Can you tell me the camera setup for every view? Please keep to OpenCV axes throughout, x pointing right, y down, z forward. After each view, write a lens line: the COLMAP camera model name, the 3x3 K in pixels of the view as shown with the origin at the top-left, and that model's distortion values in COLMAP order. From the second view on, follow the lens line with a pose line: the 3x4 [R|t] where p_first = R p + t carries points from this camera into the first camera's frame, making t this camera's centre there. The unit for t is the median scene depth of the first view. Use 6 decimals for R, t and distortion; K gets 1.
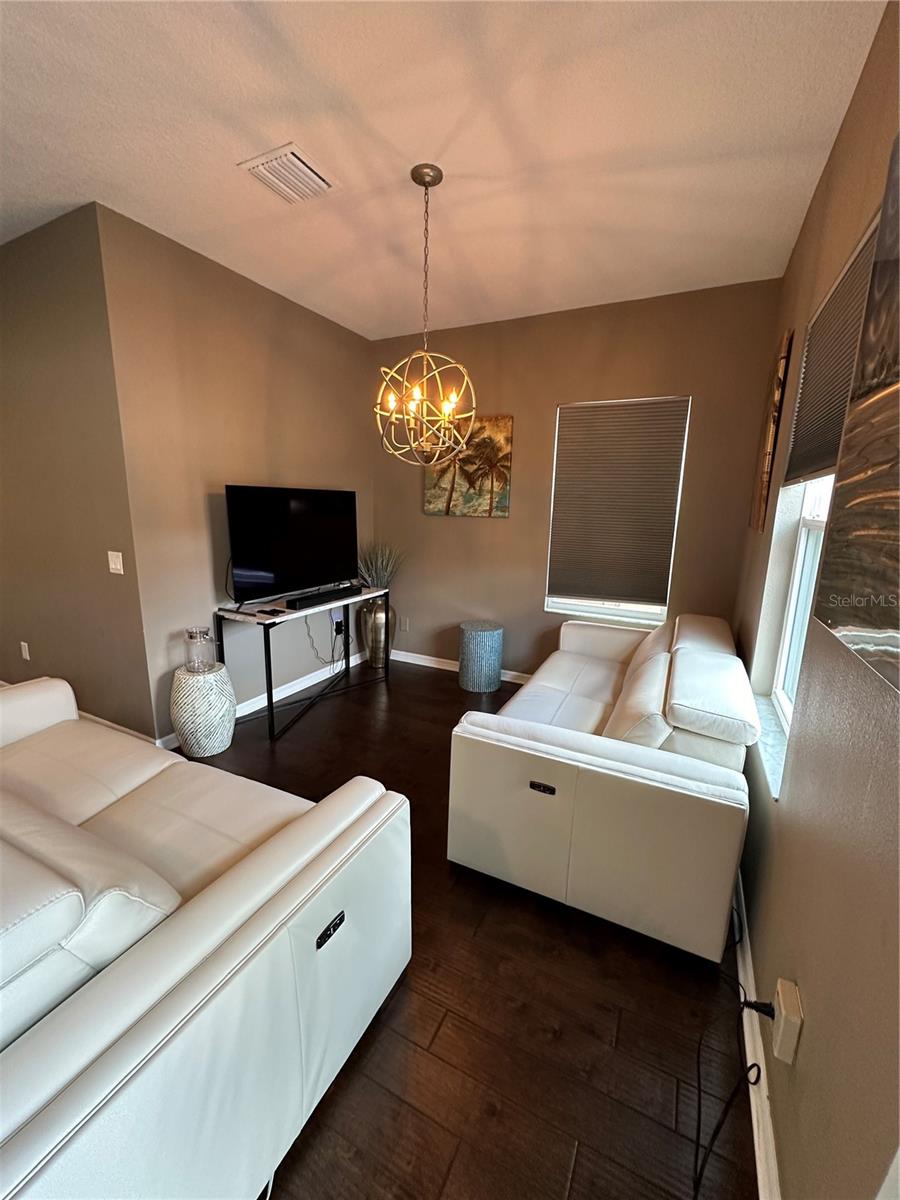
lens RADIAL K [[481.0, 0, 448.8], [0, 481.0, 602.5], [0, 0, 1]] dist [-0.003501, 0.000312]
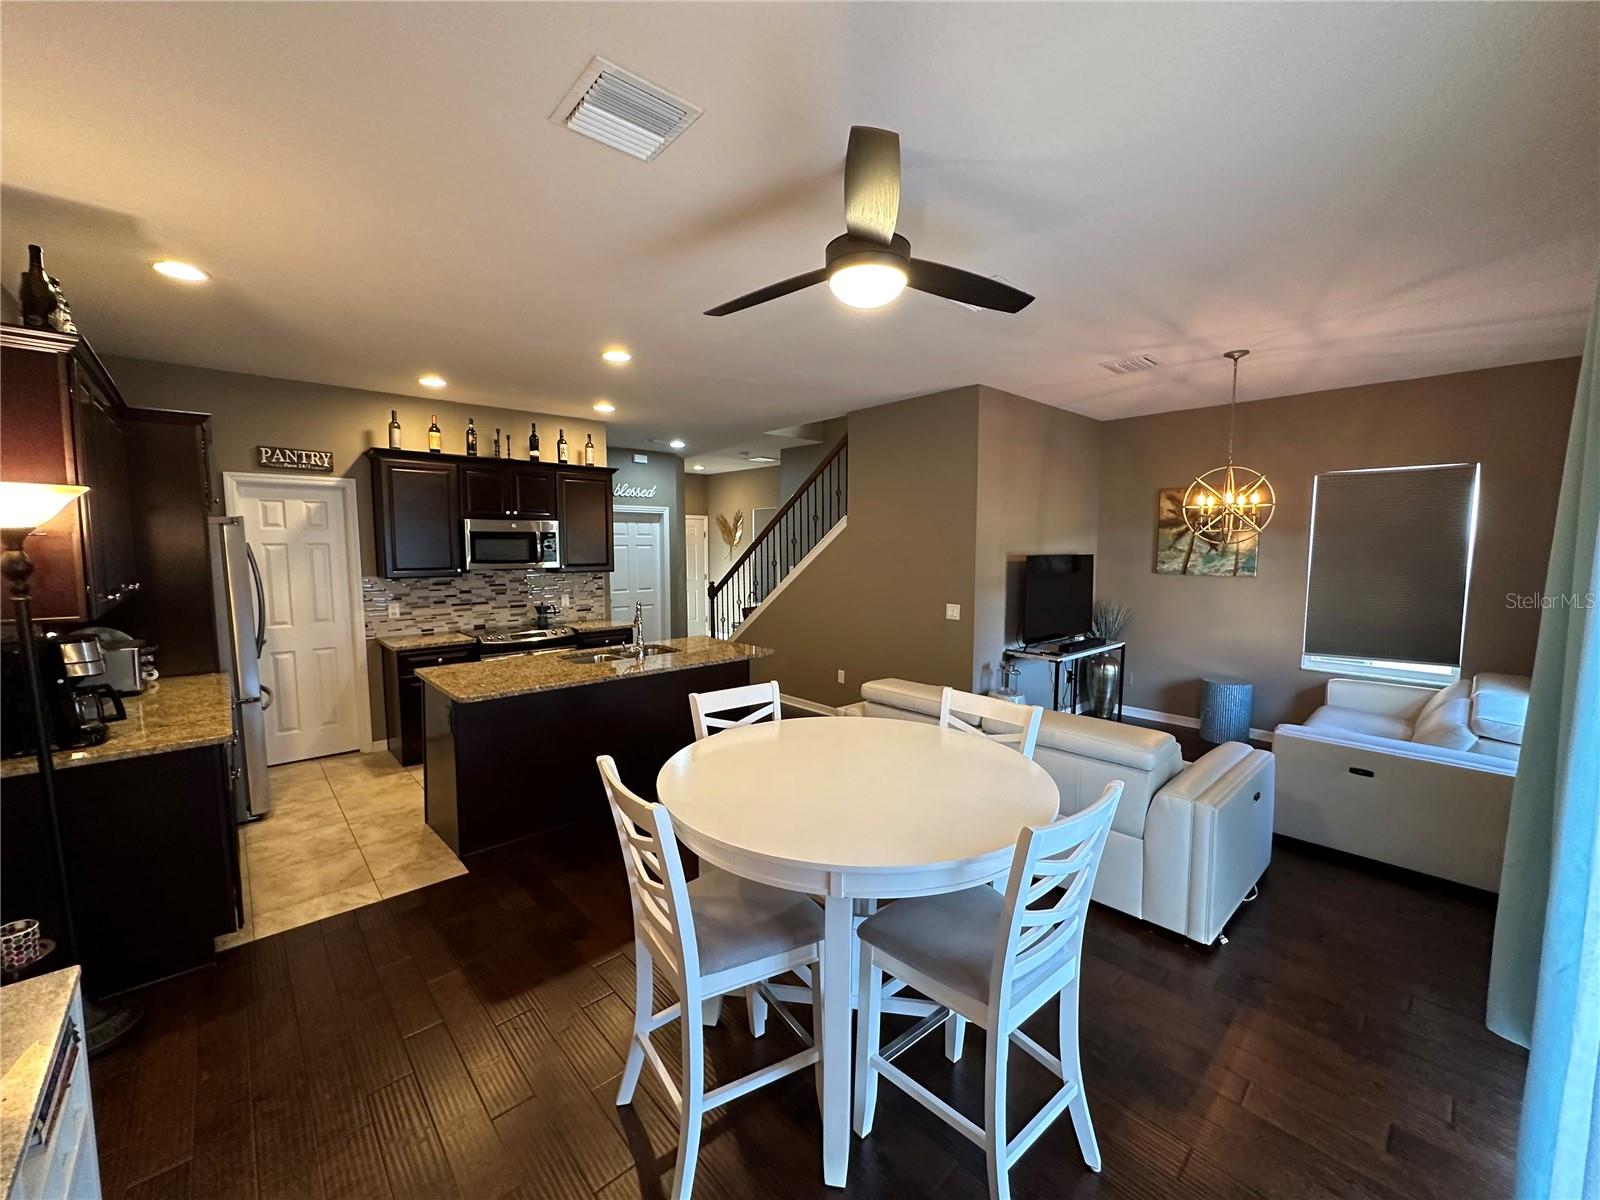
lens RADIAL K [[641.3, 0, 800.8], [0, 641.3, 597.6], [0, 0, 1]] dist [-0.003501, 0.000312]
pose [[0.935916, 0.010353, -0.352070, -0.326316], [-0.055276, 0.991500, -0.117784, 0.088941], [0.347858, 0.129697, 0.928533, -0.654719]]
